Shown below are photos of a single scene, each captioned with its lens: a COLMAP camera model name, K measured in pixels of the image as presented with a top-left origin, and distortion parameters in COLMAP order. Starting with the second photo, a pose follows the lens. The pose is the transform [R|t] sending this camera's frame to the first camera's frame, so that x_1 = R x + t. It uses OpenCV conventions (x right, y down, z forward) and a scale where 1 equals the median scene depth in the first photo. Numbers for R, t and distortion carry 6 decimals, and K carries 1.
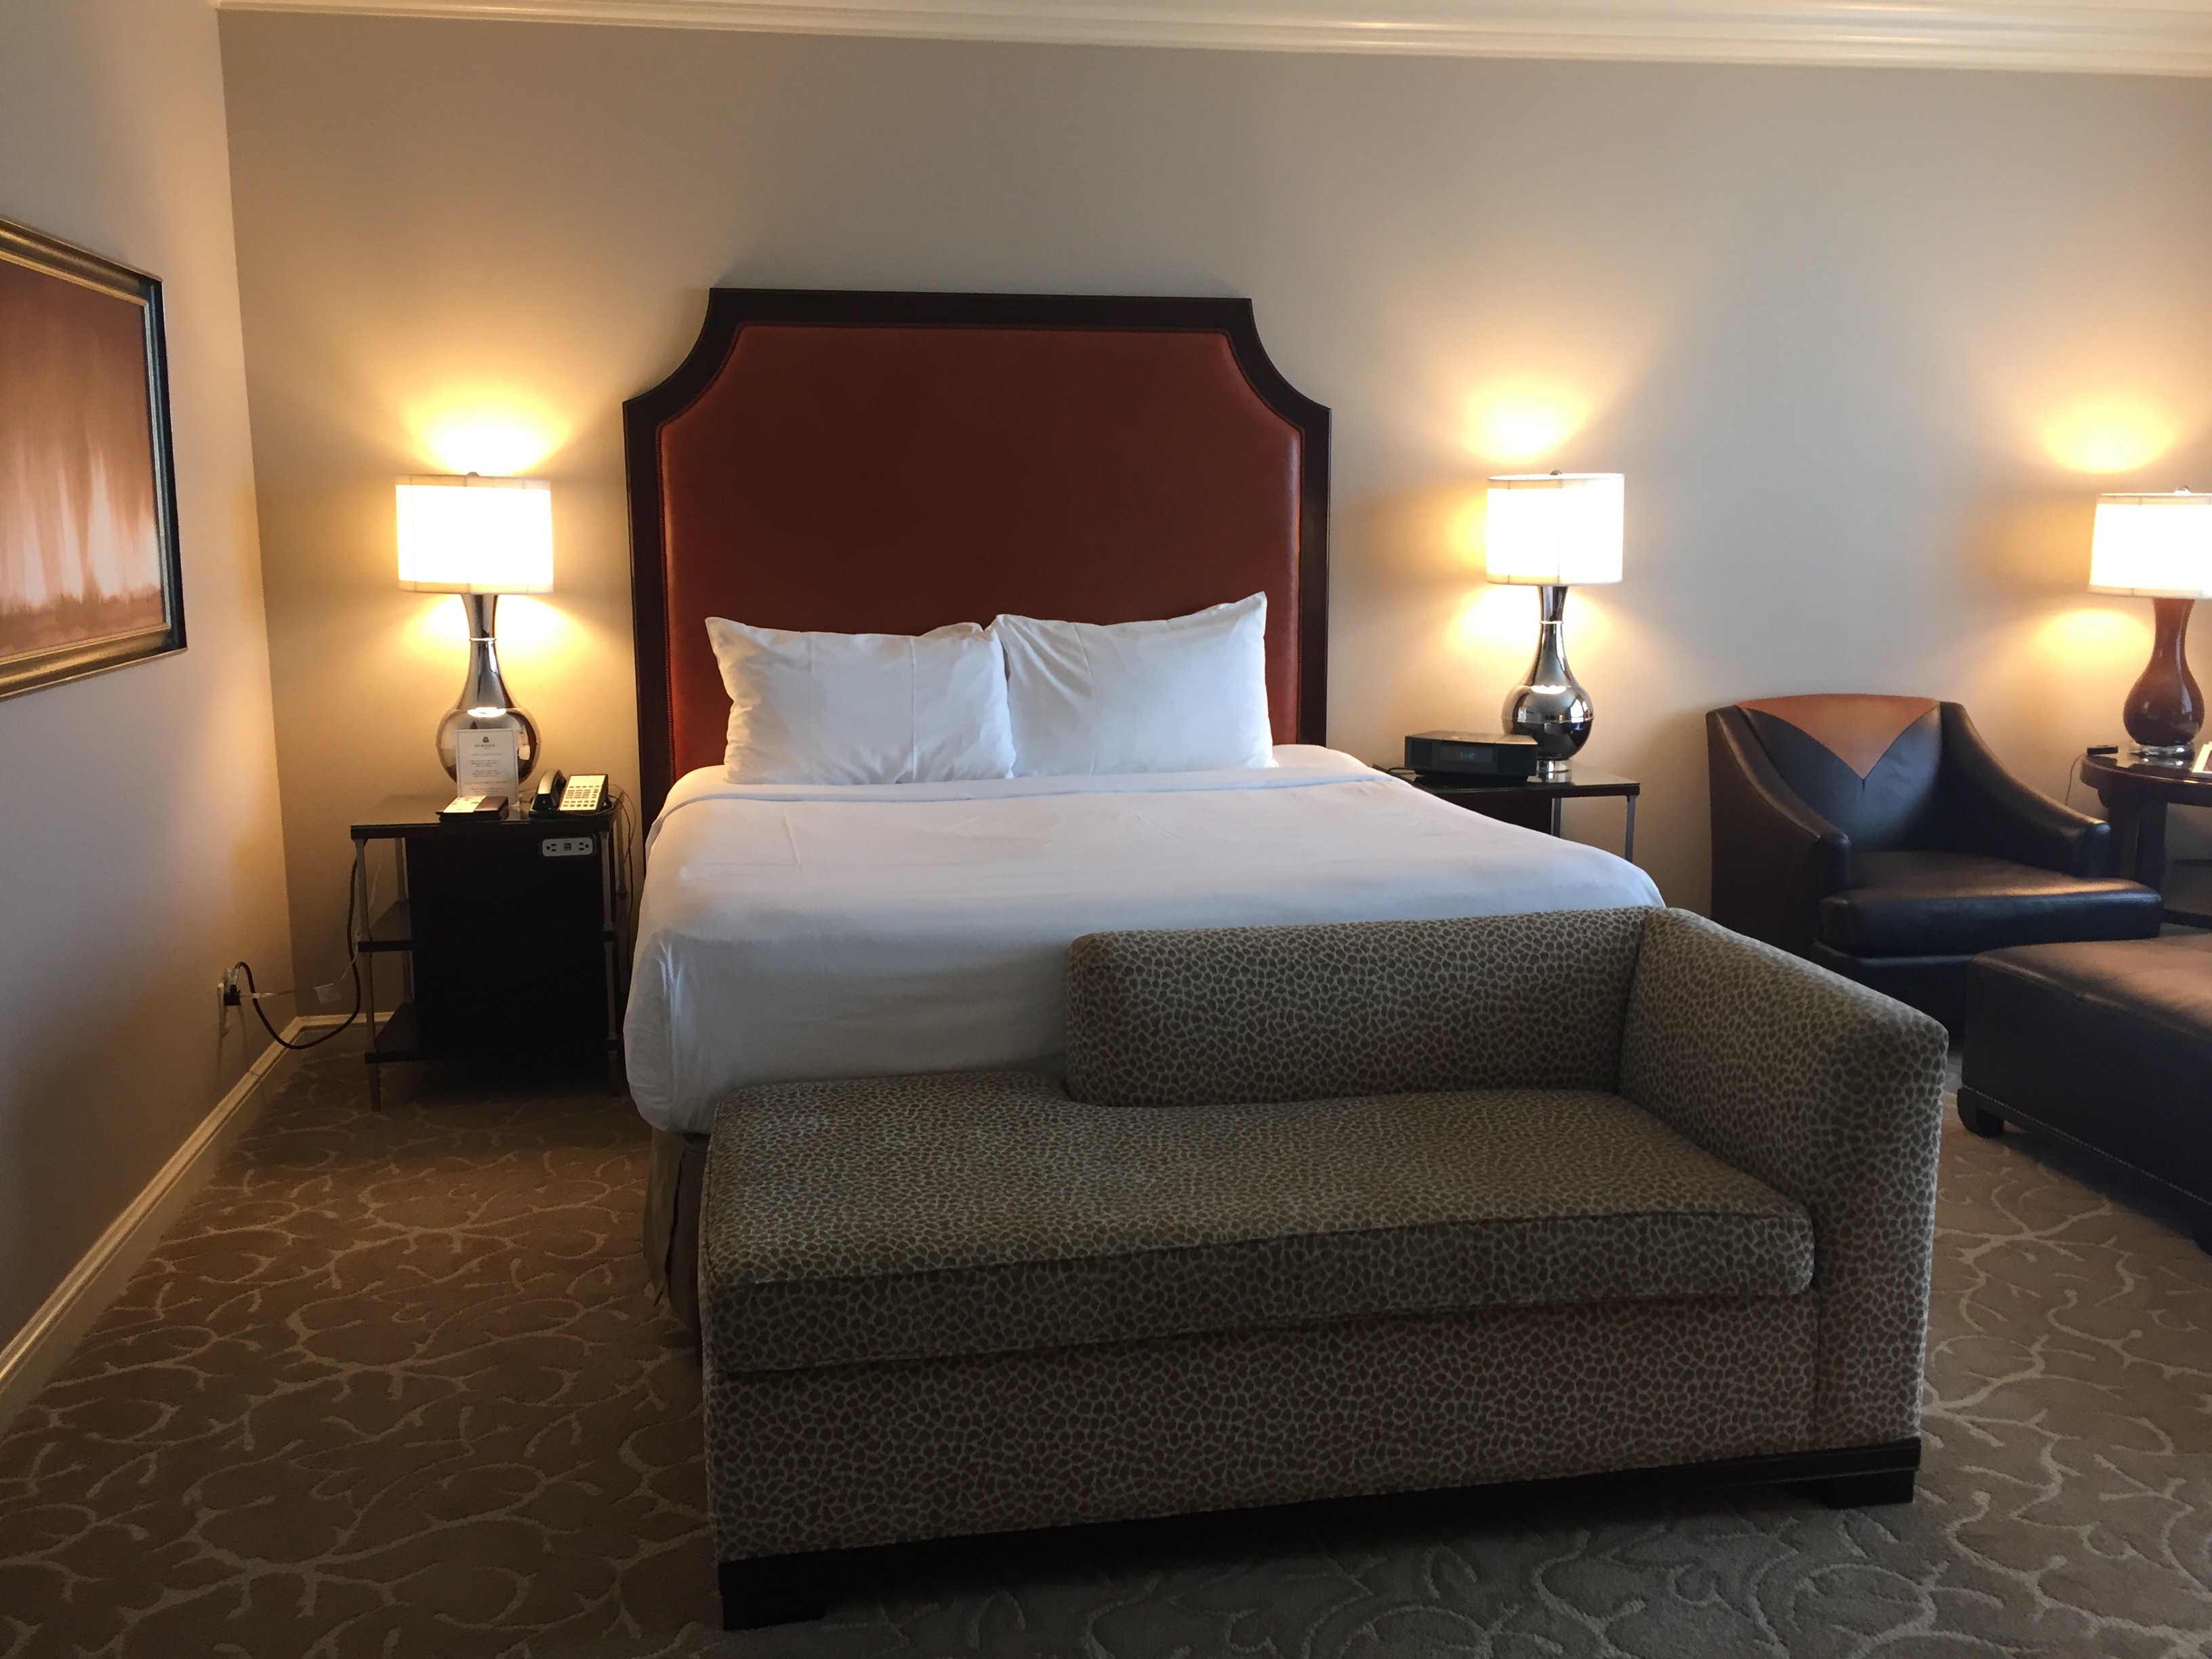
lens RADIAL K [[1933.6, 0, 1115.0], [0, 1933.6, 834.1], [0, 0, 1]] dist [0.041894, -0.010627]
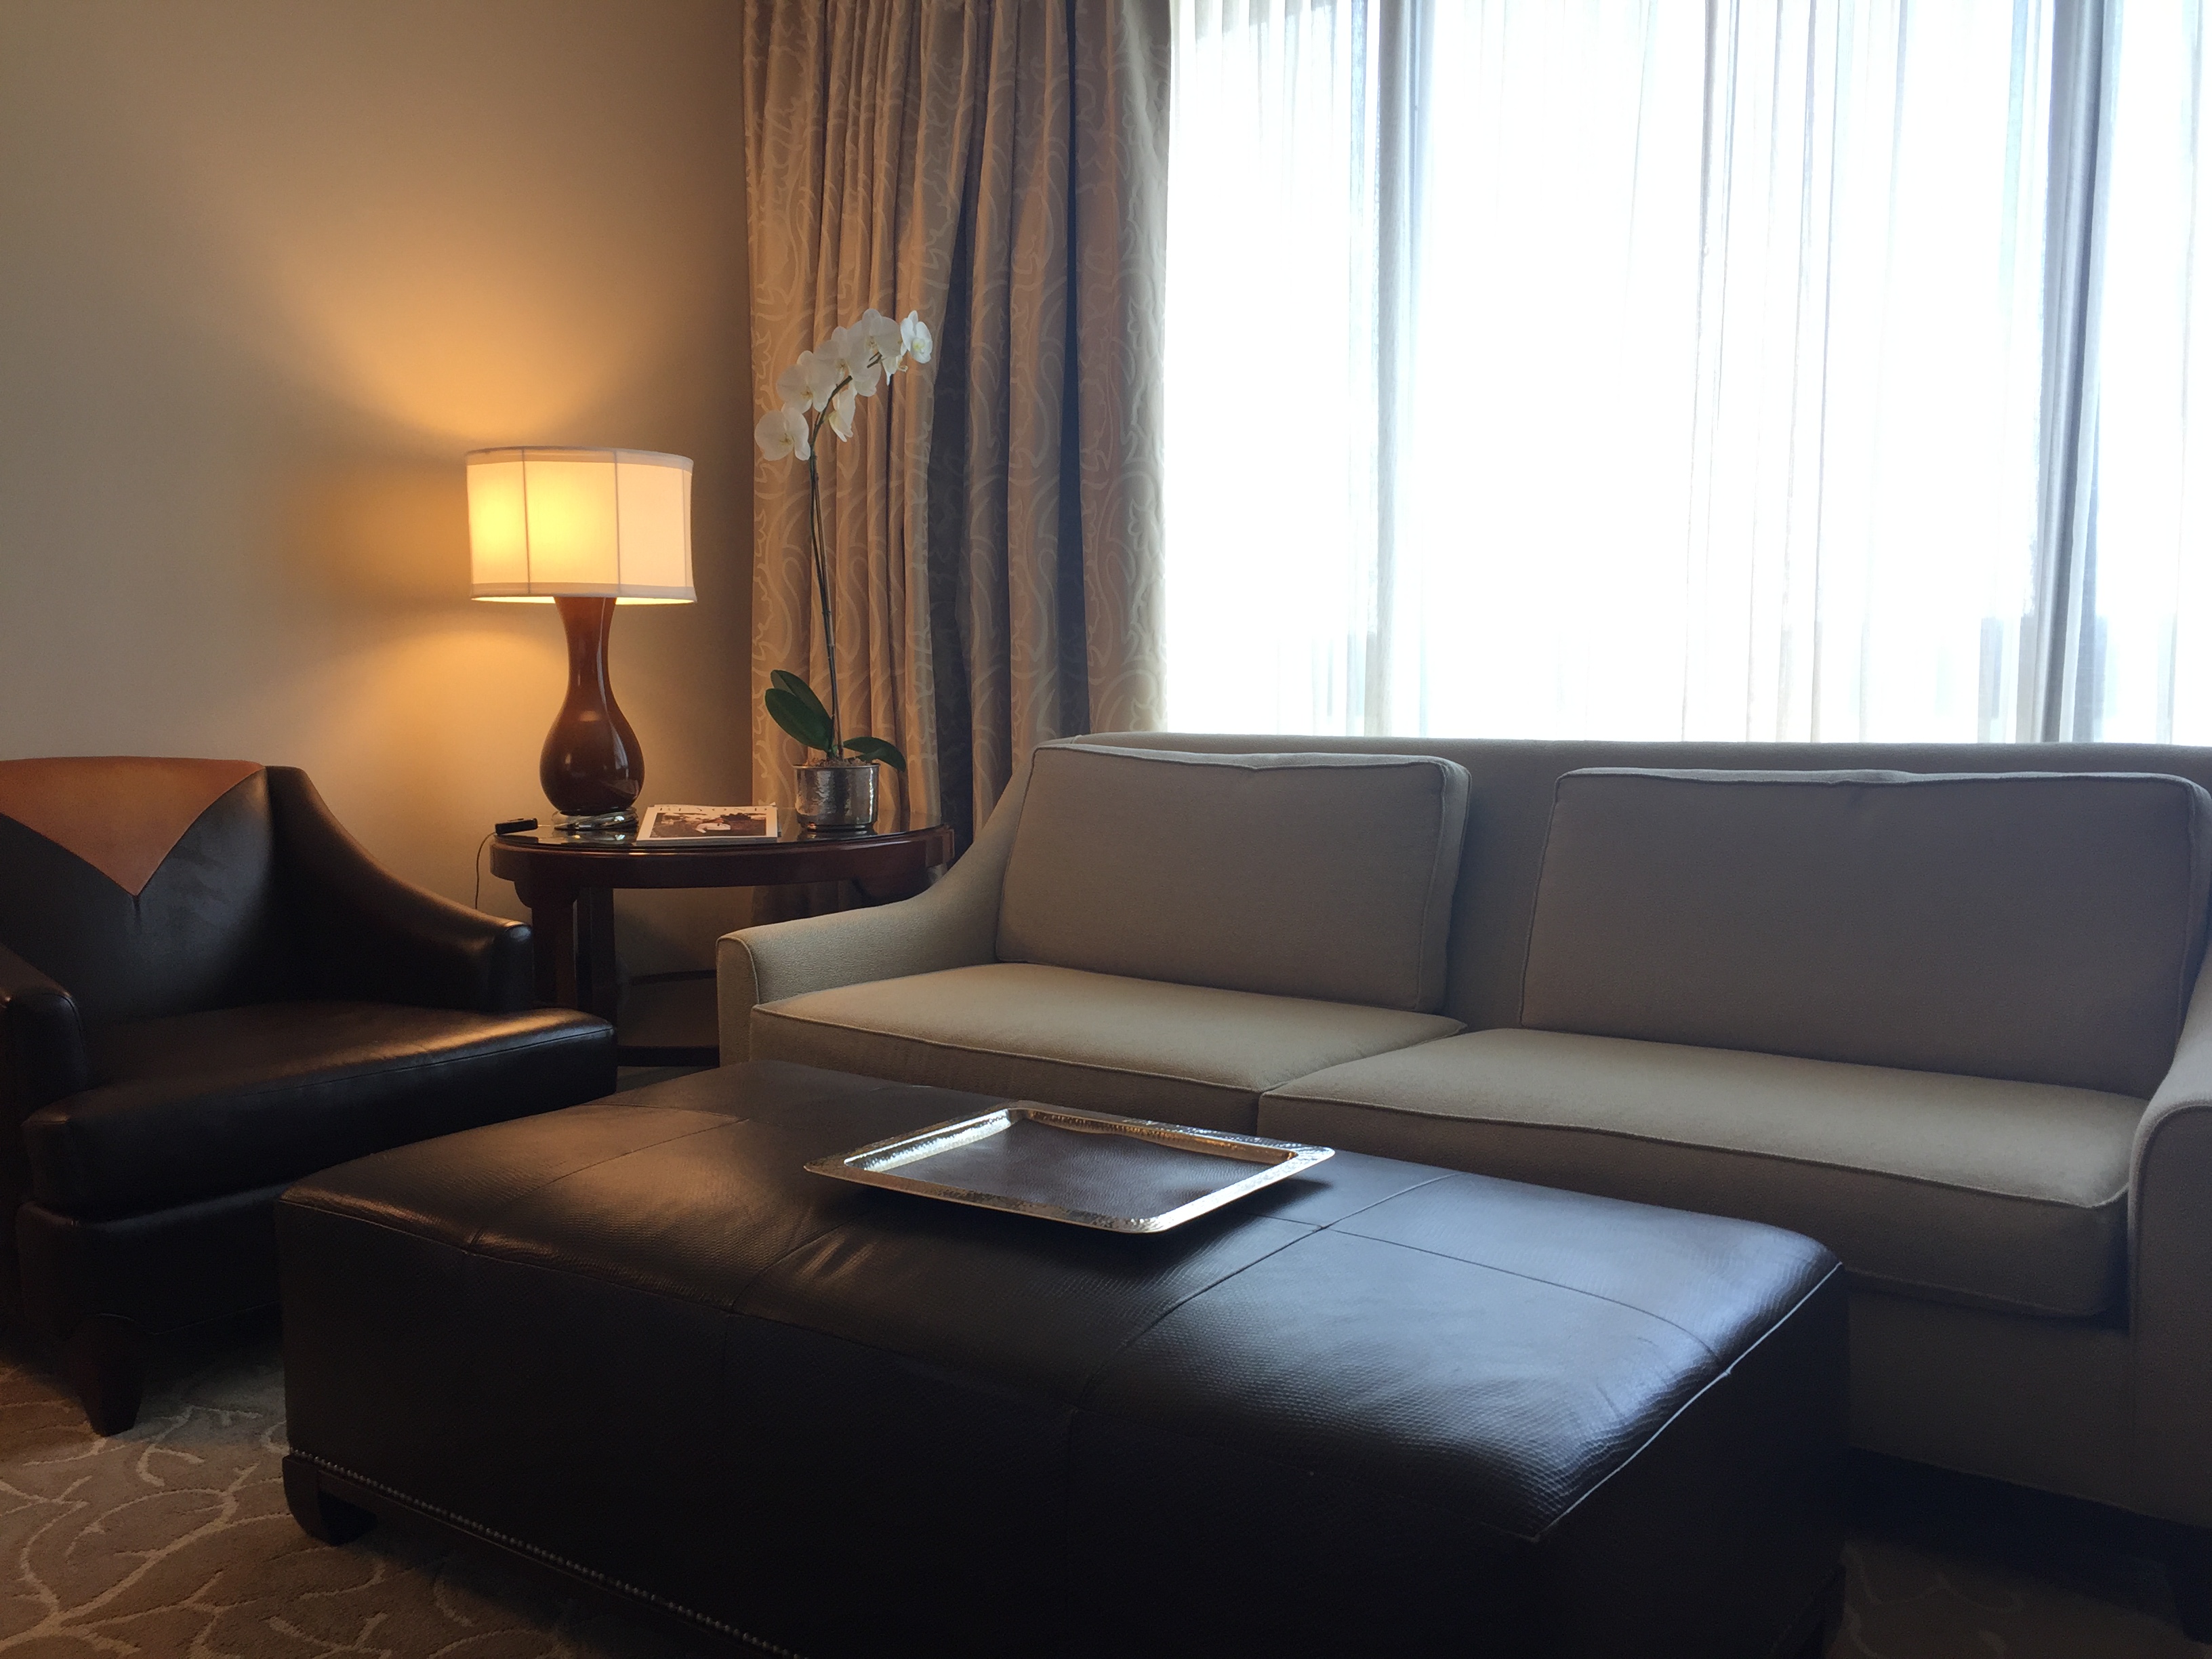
lens RADIAL K [[1933.6, 0, 1113.1], [0, 1933.6, 838.9], [0, 0, 1]] dist [0.041894, -0.010627]
pose [[0.737116, -0.064270, 0.672703, 0.207580], [0.126684, 0.990961, -0.044138, 0.017369], [-0.663786, 0.117756, 0.738595, 0.371175]]
